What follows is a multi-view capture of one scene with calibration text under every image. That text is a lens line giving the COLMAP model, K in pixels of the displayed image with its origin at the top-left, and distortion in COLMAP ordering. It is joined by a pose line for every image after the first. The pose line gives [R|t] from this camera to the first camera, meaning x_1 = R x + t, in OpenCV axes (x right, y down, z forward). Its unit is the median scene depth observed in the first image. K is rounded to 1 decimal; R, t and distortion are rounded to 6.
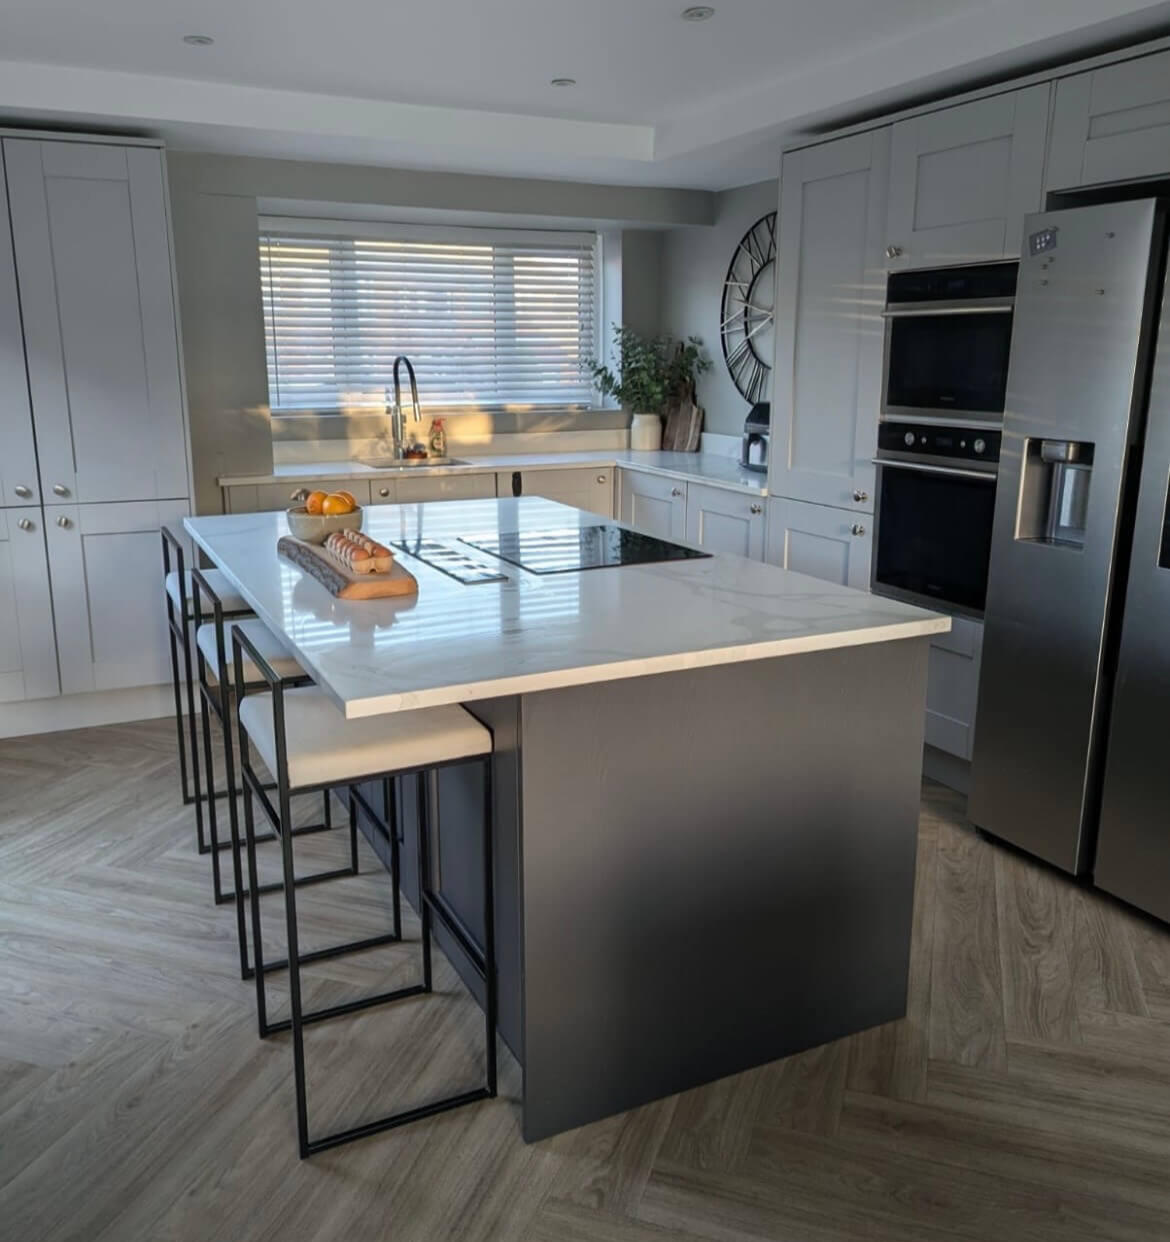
lens RADIAL K [[1094.3, 0, 586.6], [0, 1094.3, 615.3], [0, 0, 1]] dist [0.046684, -0.035093]
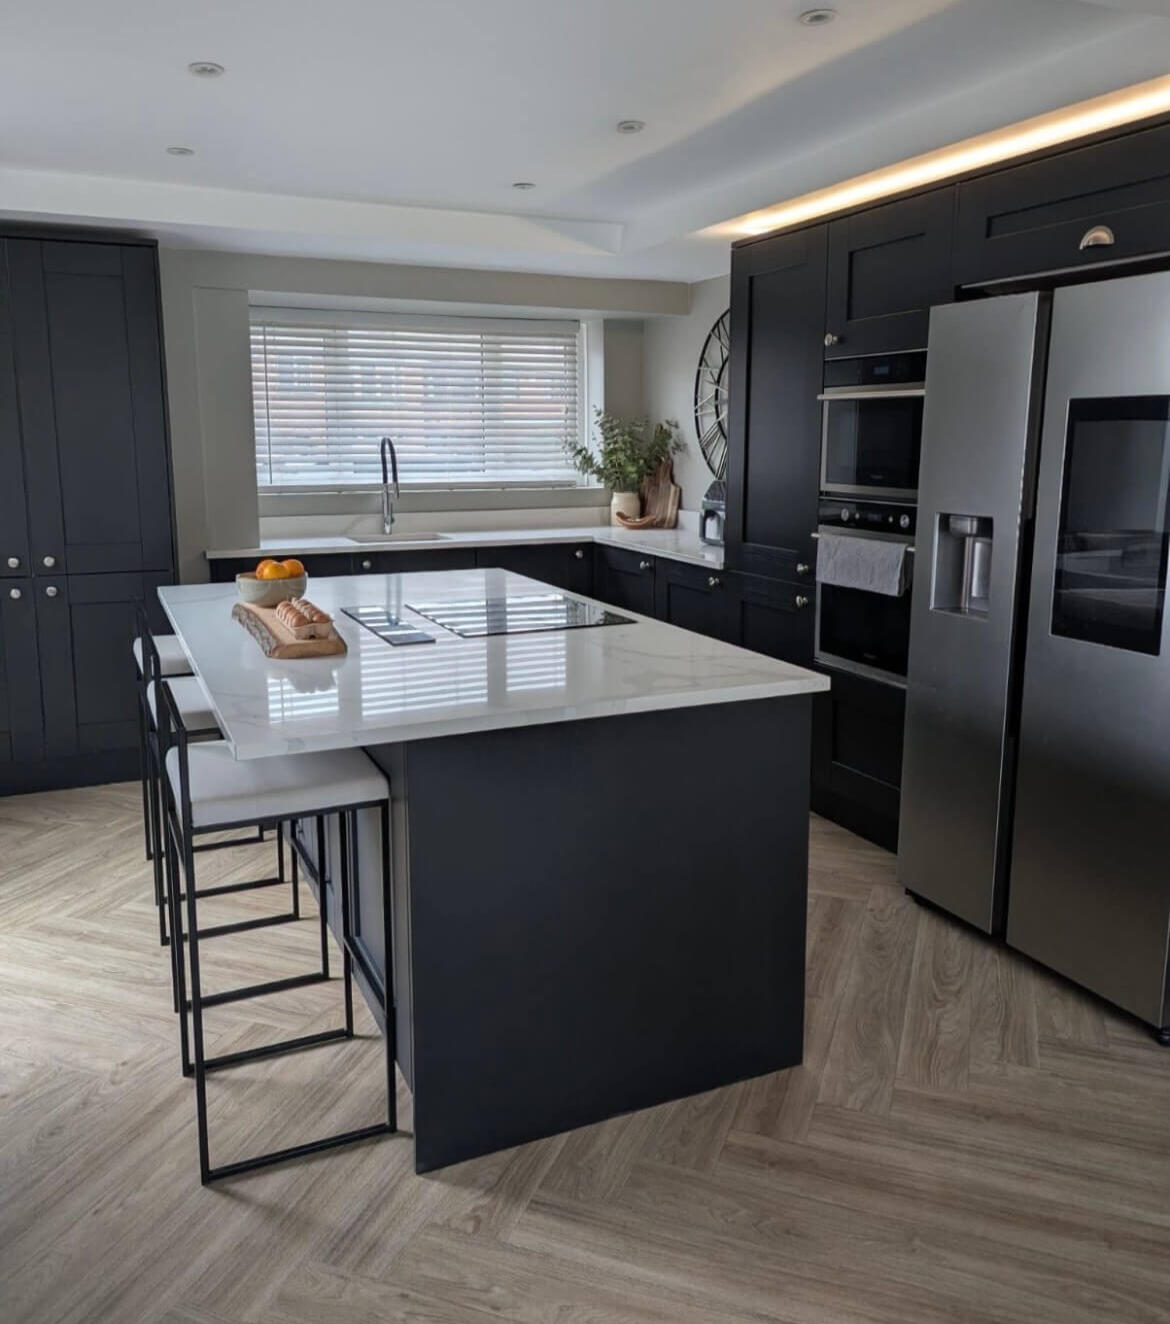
lens RADIAL K [[1119.0, 0, 620.3], [0, 1119.0, 630.1], [0, 0, 1]] dist [0.054100, -0.049057]
pose [[0.999553, 0.004786, -0.029509, 0.137828], [-0.006644, 0.997981, -0.063166, 0.022843], [0.029147, 0.063334, 0.997567, -0.083648]]
